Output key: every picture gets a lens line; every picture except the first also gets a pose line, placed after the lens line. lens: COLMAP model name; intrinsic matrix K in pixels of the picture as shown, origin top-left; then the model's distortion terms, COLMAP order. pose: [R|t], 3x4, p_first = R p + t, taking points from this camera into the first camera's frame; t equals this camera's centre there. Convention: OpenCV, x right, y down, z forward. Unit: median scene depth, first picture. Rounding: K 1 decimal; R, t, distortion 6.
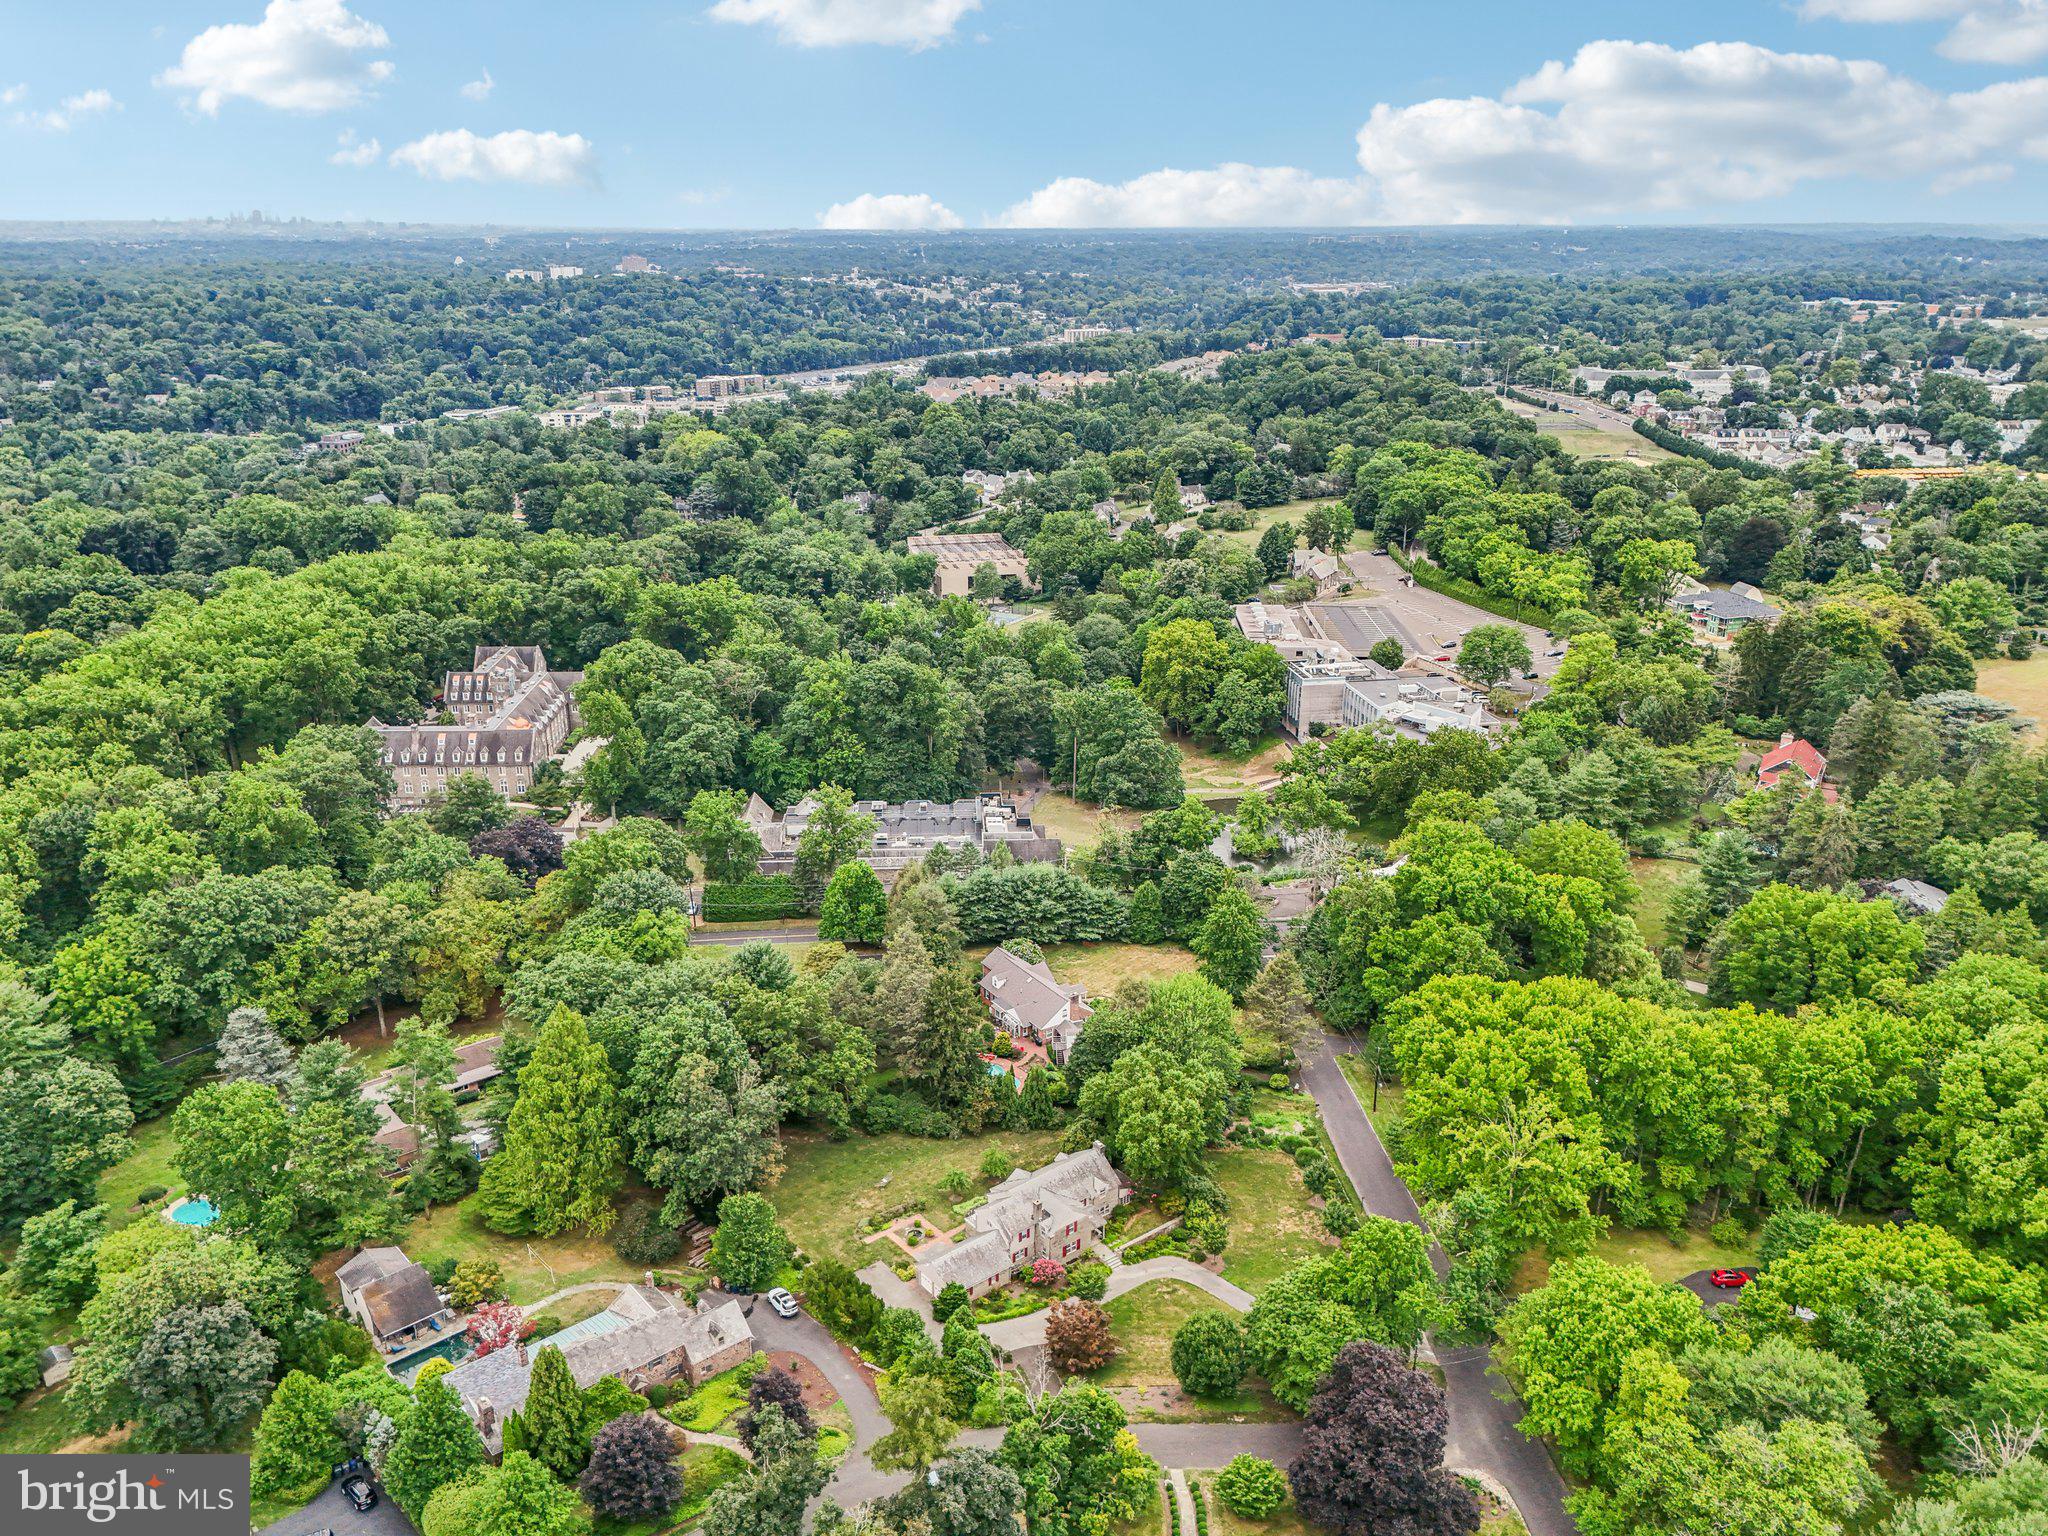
lens RADIAL K [[1526.7, 0, 1024.0], [0, 1526.7, 768.0], [0, 0, 1]] dist [0.084907, -0.099783]
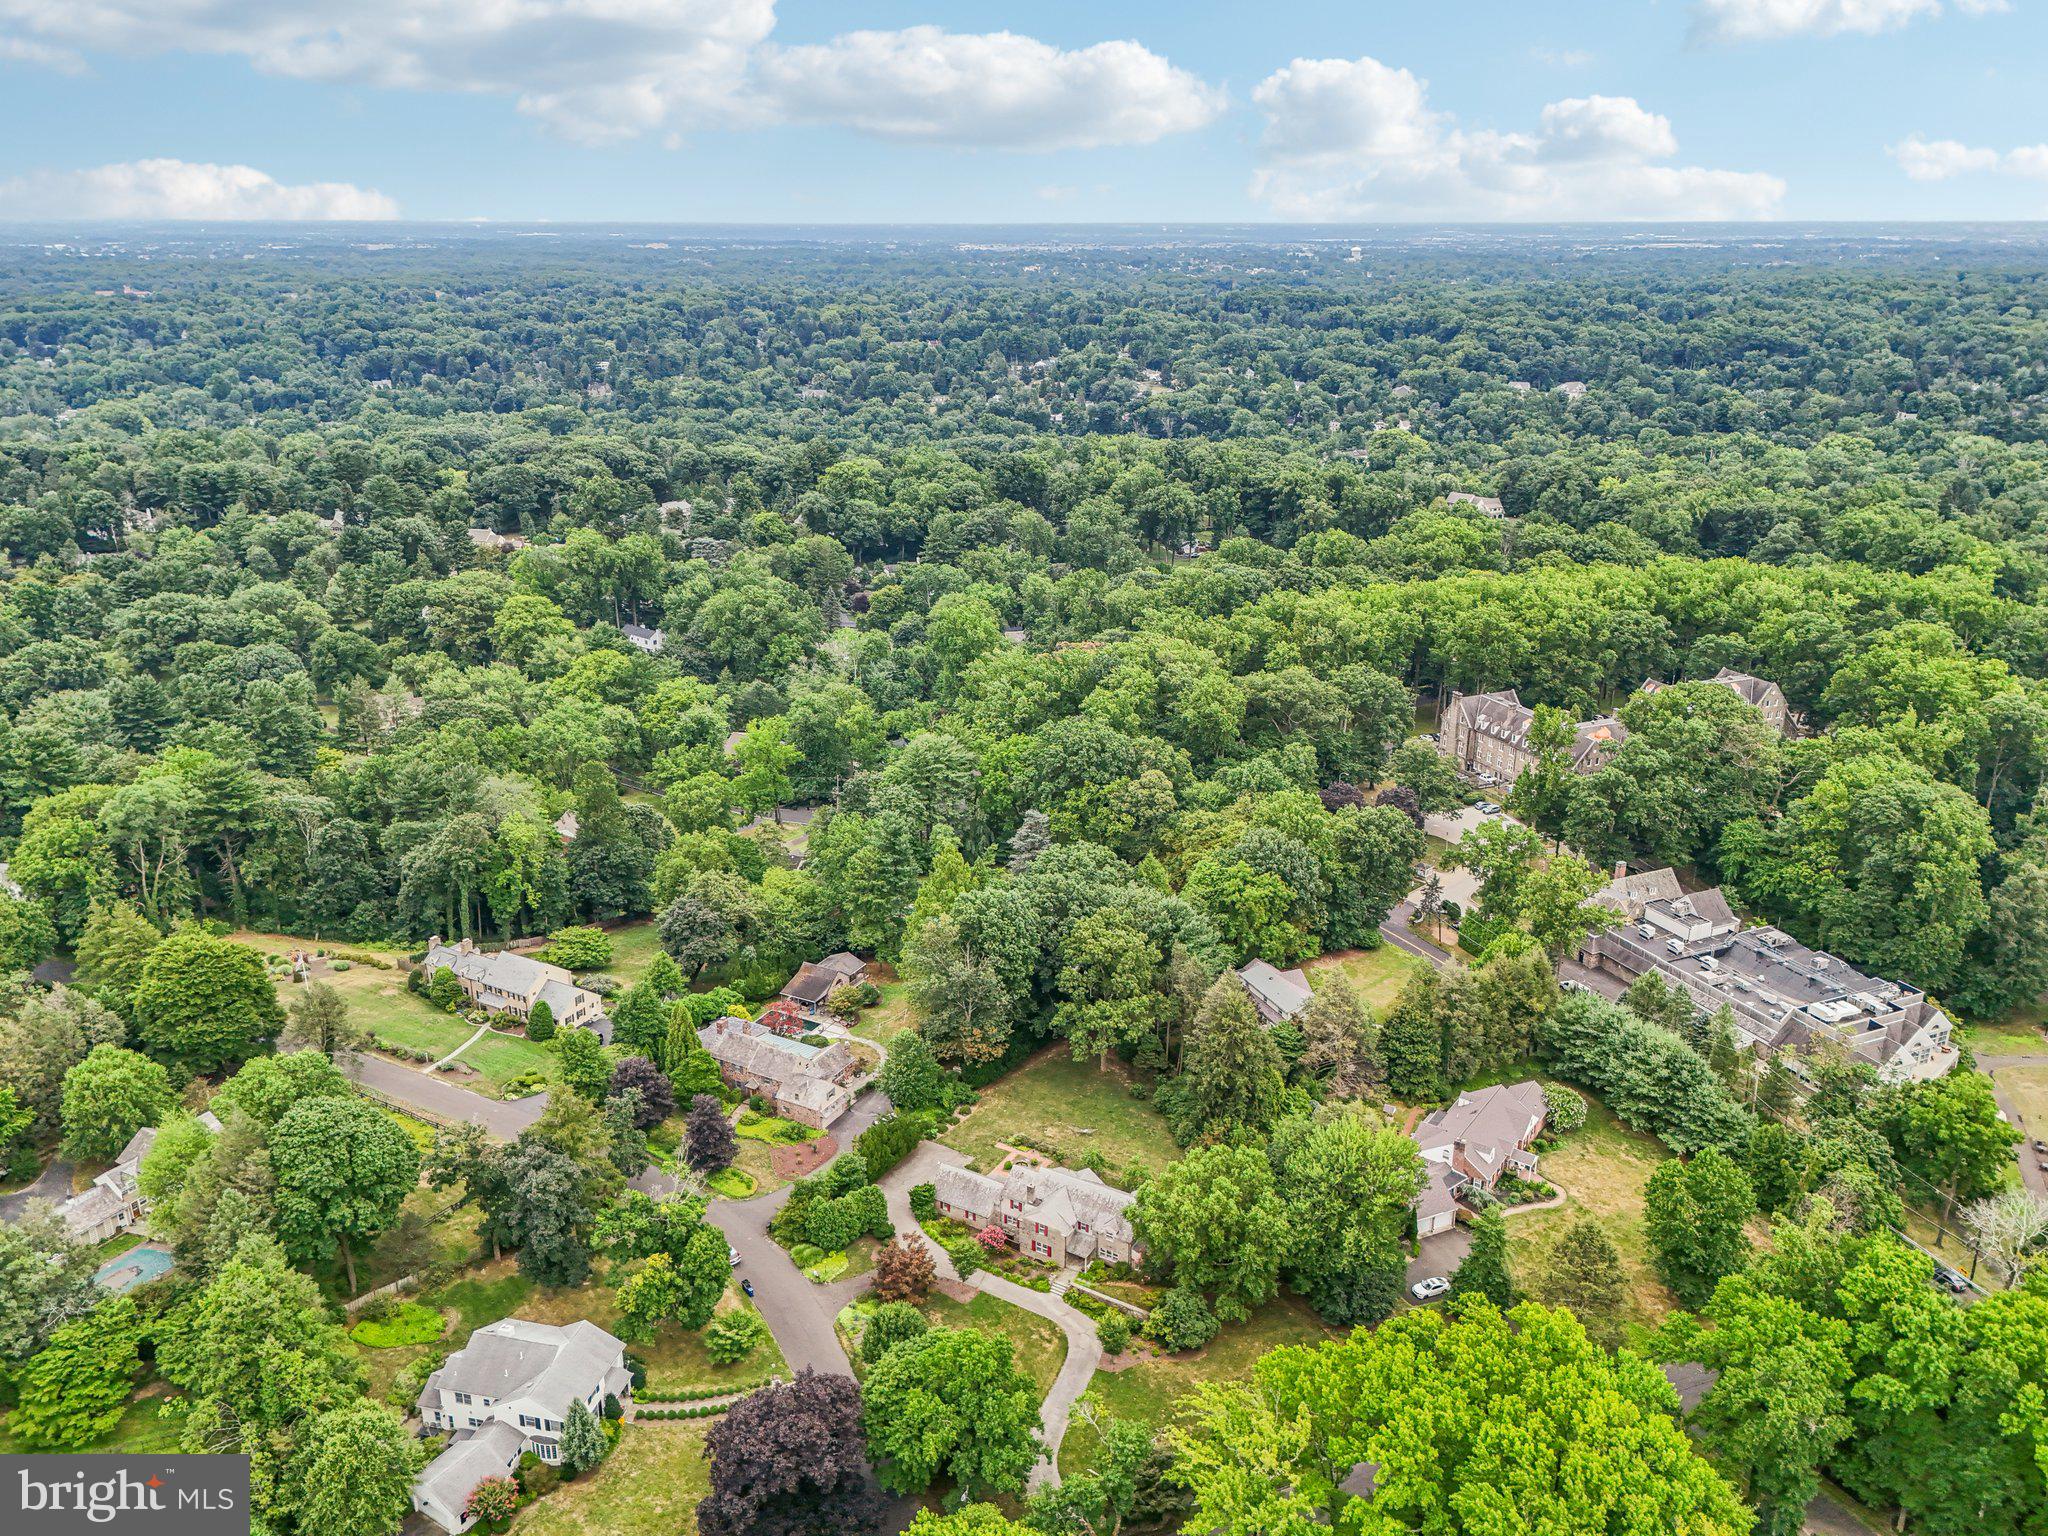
lens RADIAL K [[1526.7, 0, 1024.0], [0, 1526.7, 768.0], [0, 0, 1]] dist [0.084907, -0.099783]
pose [[0.369780, 0.310725, -0.875621, 0.188822], [-0.311686, 0.929296, 0.198145, -0.041207], [0.875280, 0.199649, 0.440483, 0.111975]]
